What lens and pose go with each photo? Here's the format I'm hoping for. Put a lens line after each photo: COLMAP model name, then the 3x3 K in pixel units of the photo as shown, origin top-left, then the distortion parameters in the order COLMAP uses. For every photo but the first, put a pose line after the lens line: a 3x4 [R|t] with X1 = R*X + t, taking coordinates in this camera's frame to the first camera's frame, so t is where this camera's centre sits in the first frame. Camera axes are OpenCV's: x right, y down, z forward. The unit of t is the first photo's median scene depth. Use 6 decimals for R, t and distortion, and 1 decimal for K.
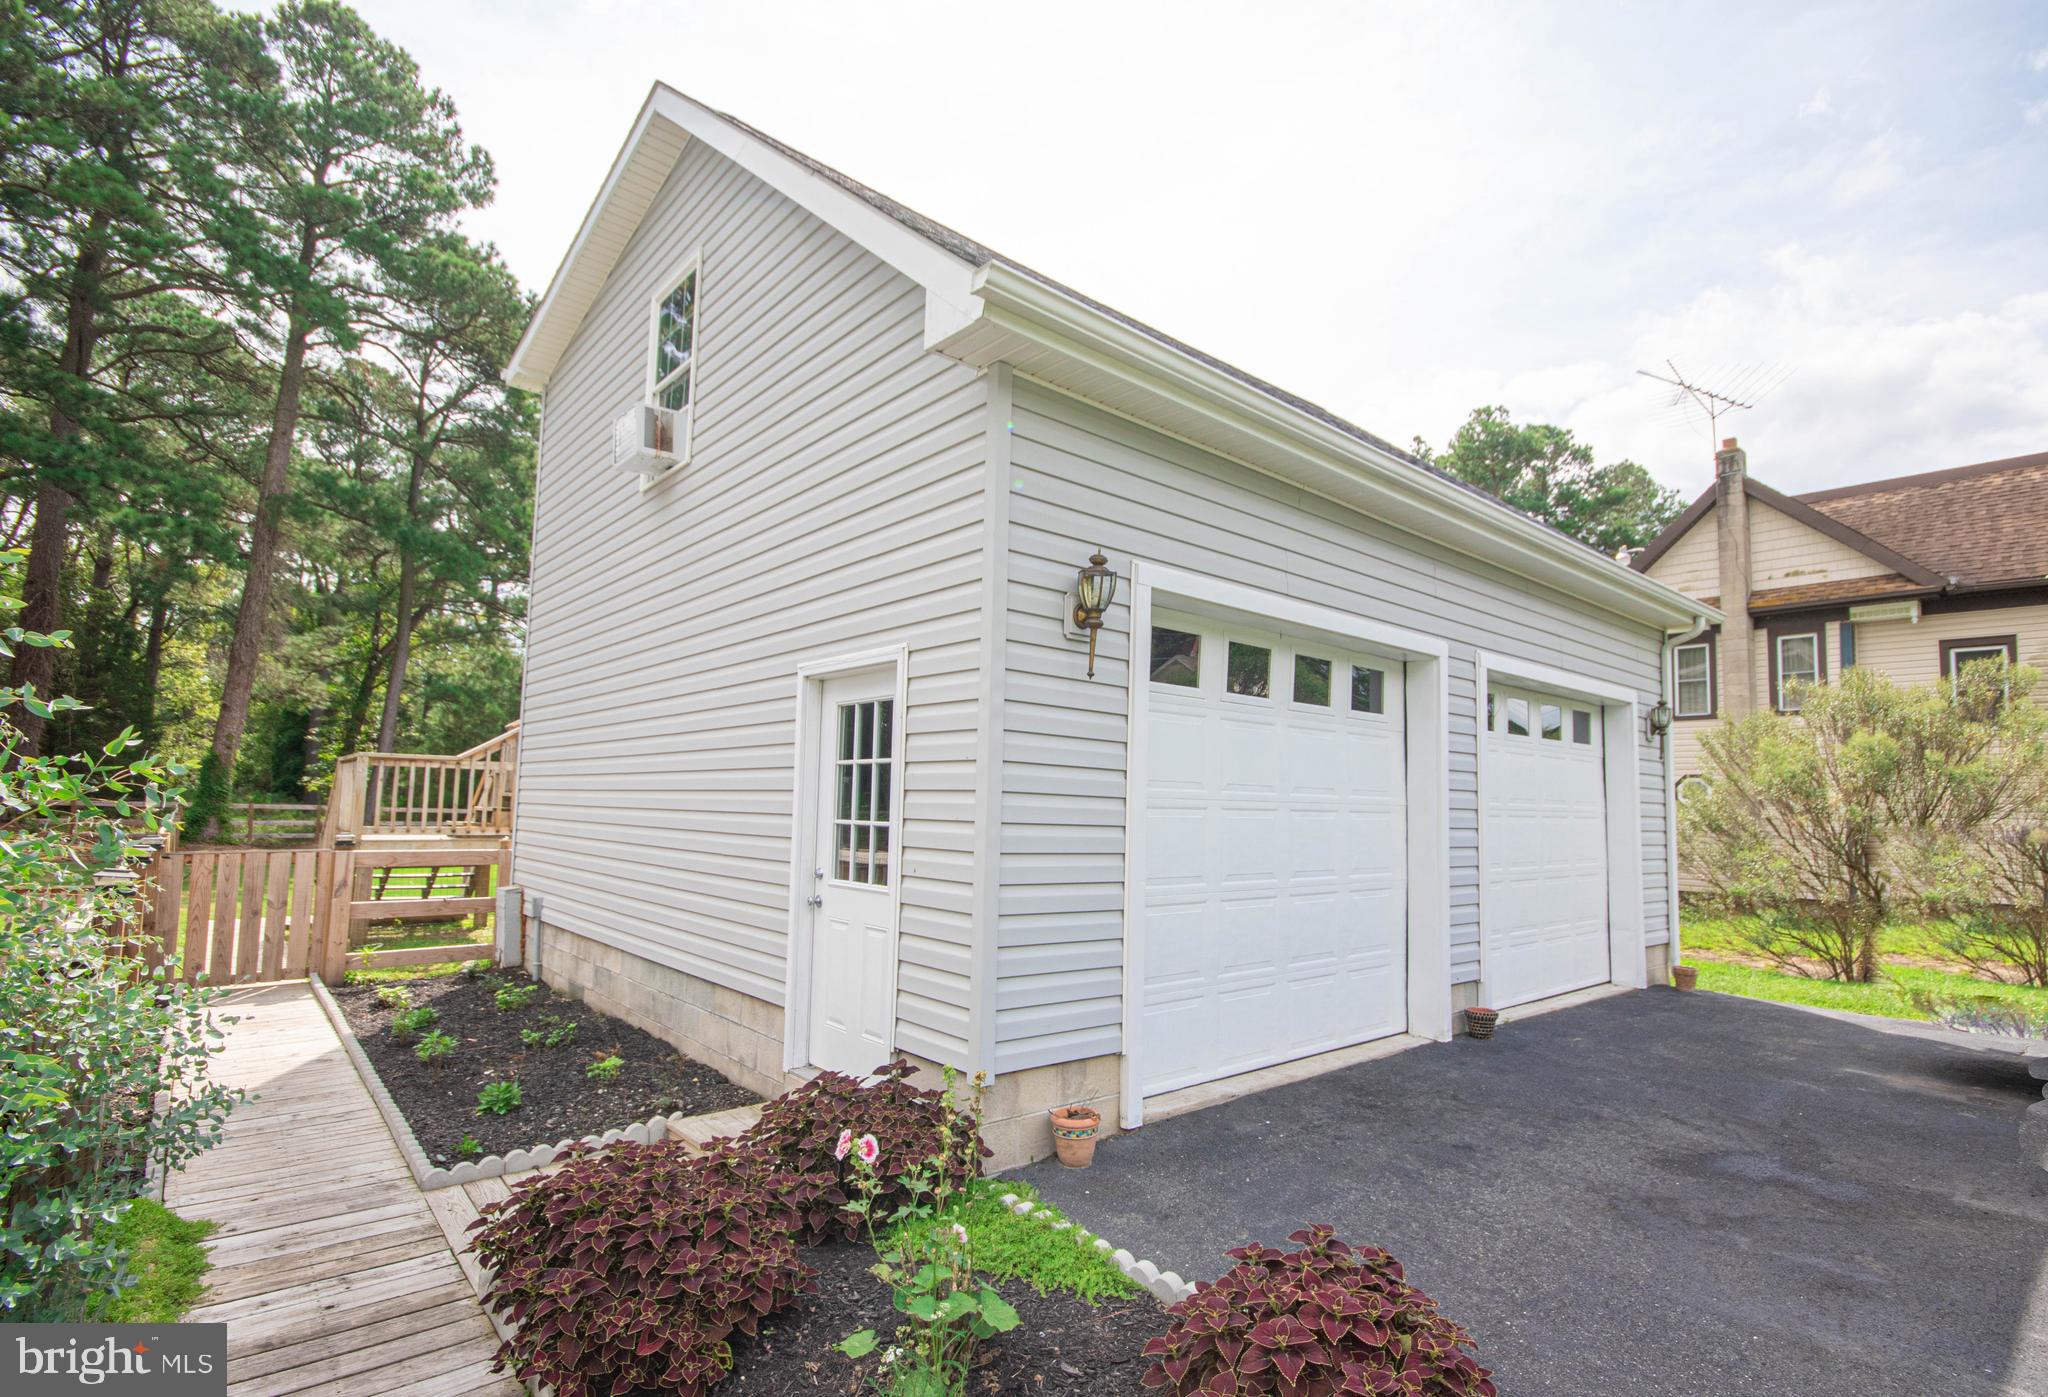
lens RADIAL K [[998.8, 0, 1019.0], [0, 998.8, 693.1], [0, 0, 1]] dist [0.015657, -0.009744]
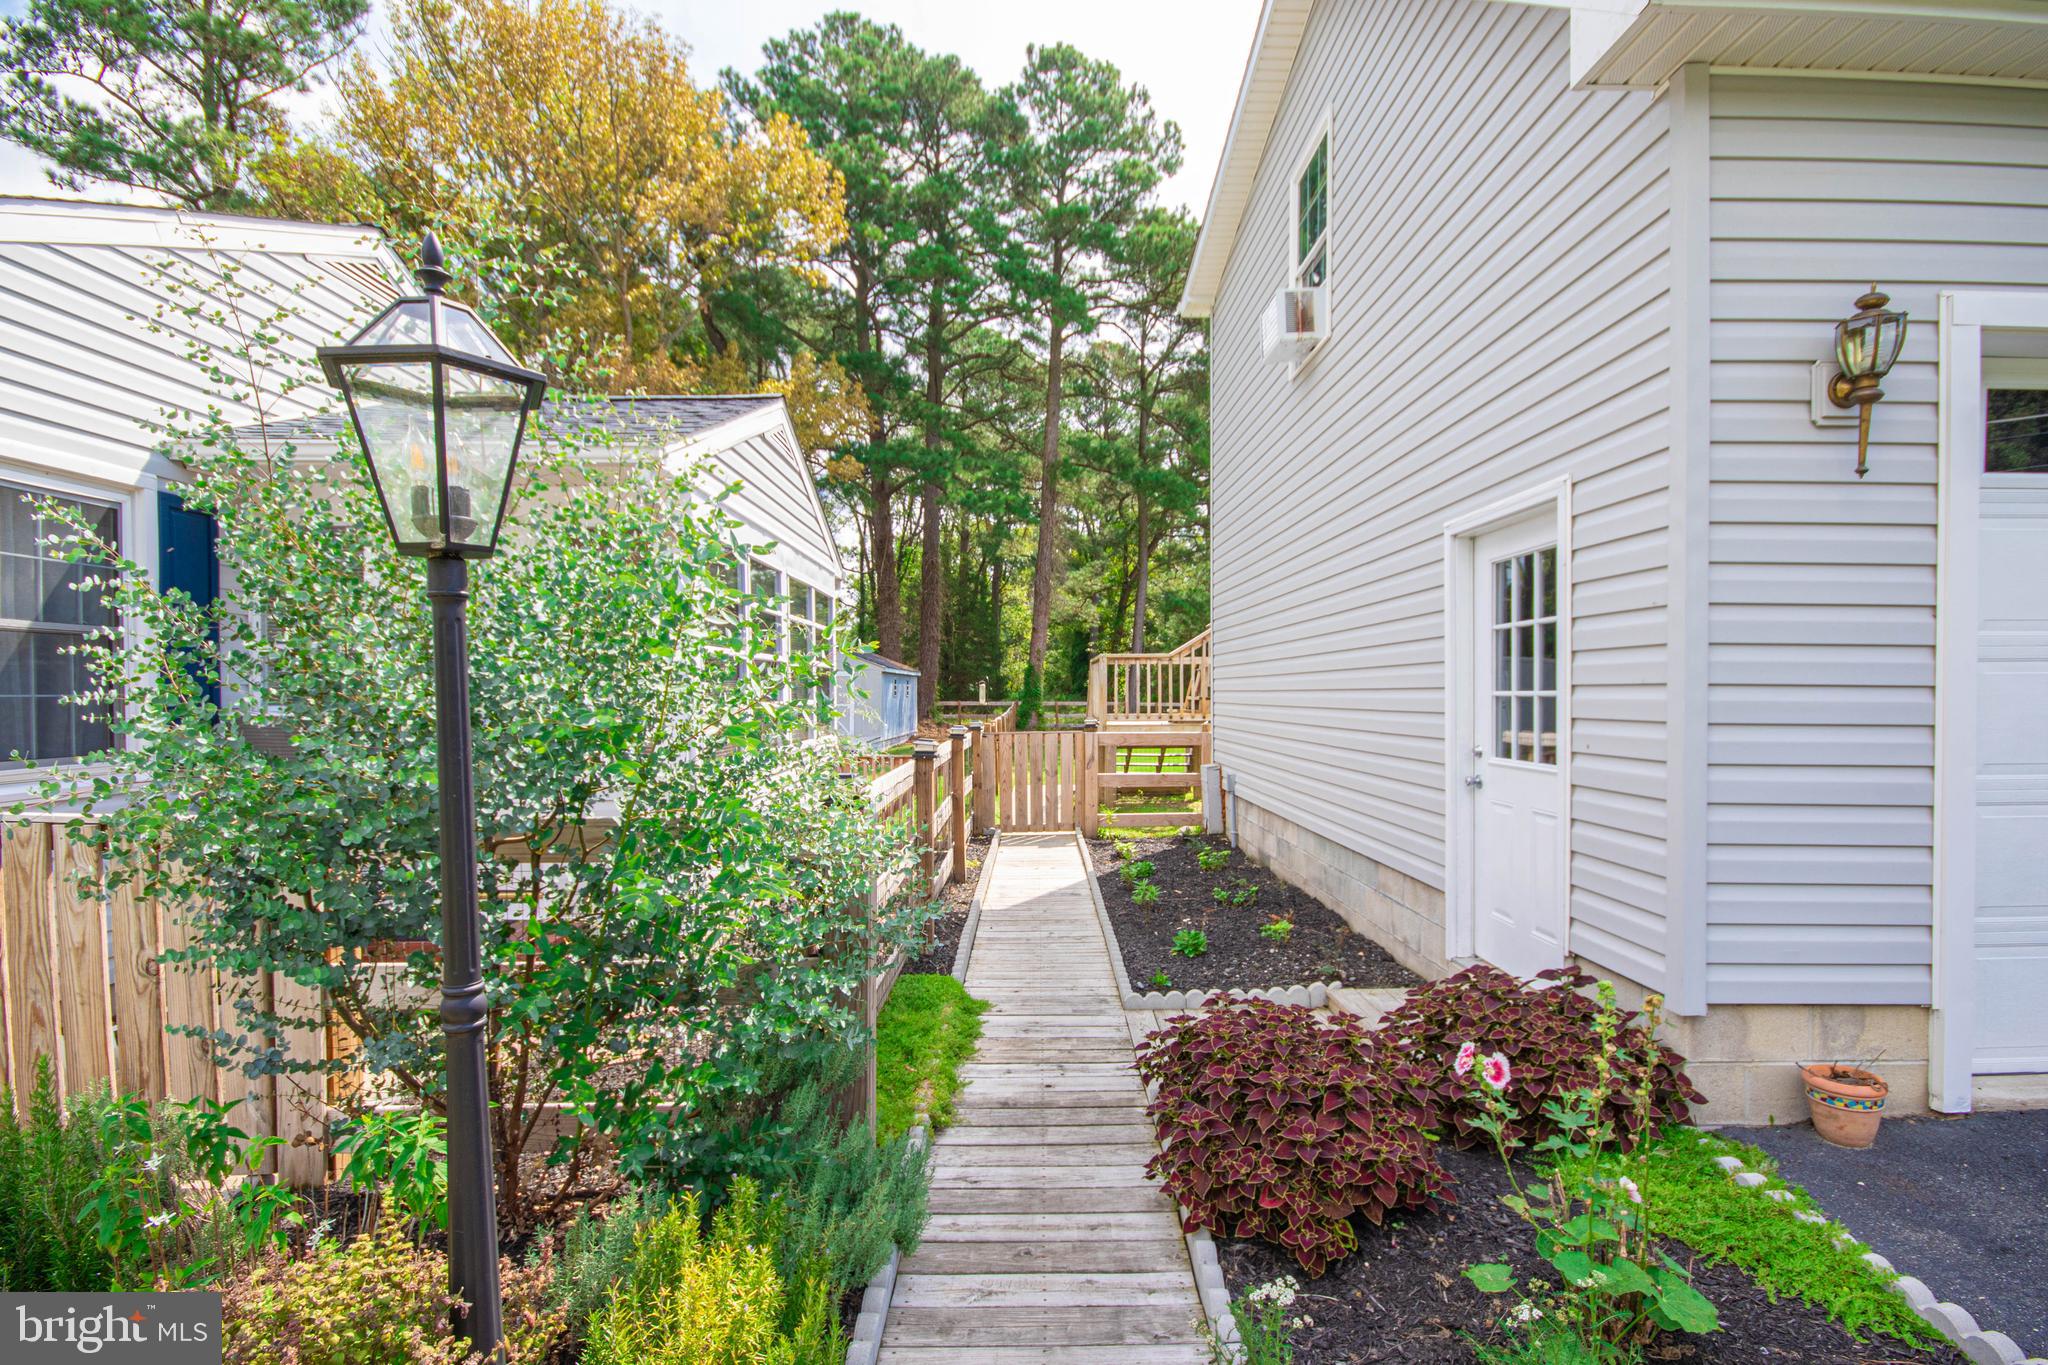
lens RADIAL K [[955.9, 0, 1024.0], [0, 955.9, 682.5], [0, 0, 1]] dist [0.010242, -0.010081]
pose [[0.771041, -0.029941, -0.636081, 0.037544], [0.089976, 0.993995, 0.062277, 0.030667], [0.630397, -0.105250, 0.769105, 0.093307]]
